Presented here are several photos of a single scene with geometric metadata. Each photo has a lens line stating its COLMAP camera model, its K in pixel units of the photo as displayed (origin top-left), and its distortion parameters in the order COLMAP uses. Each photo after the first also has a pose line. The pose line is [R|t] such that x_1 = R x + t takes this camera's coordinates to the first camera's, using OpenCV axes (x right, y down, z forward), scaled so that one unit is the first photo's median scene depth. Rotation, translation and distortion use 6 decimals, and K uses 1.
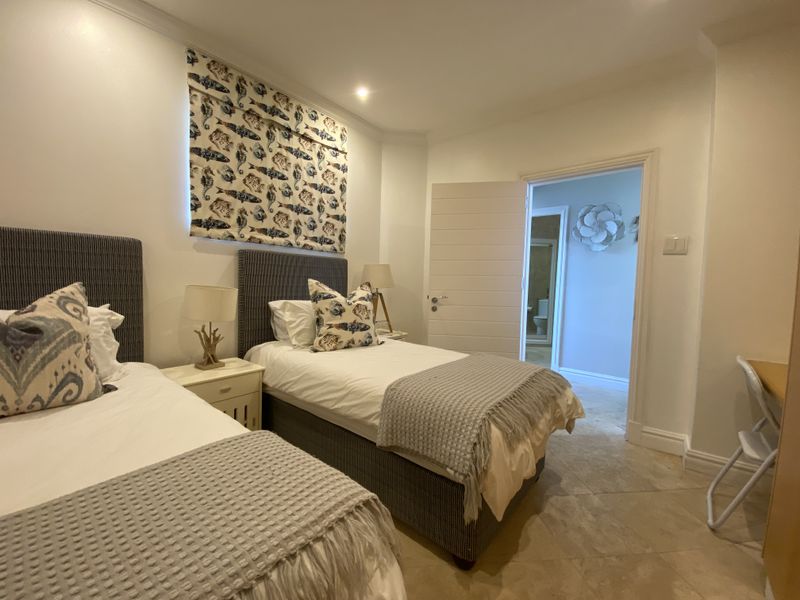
lens RADIAL K [[323.1, 0, 400.0], [0, 323.1, 300.0], [0, 0, 1]] dist [0.034218, -0.026720]
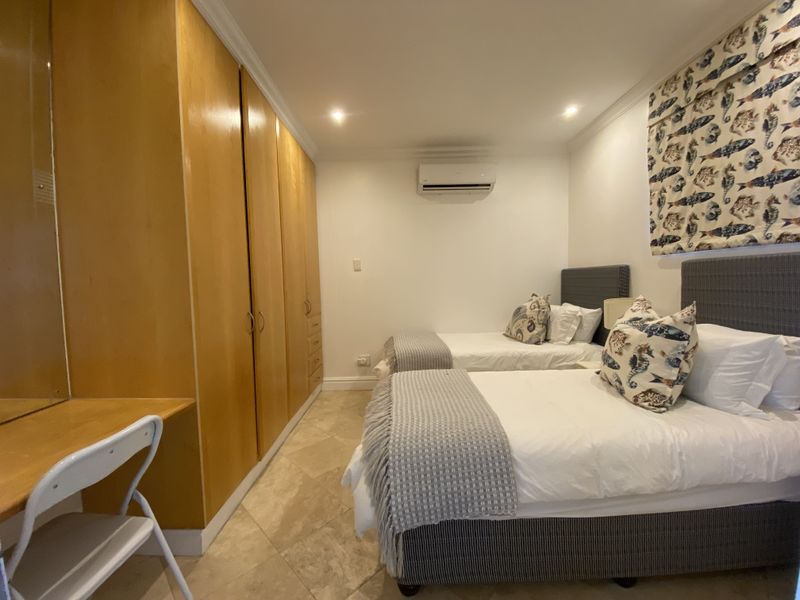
lens RADIAL K [[323.1, 0, 400.0], [0, 323.1, 300.0], [0, 0, 1]] dist [0.034218, -0.026720]
pose [[-0.771336, 0.029082, -0.635764, 0.693727], [-0.032380, 0.995868, 0.084840, -0.101716], [0.635604, 0.086026, -0.767207, 1.216900]]
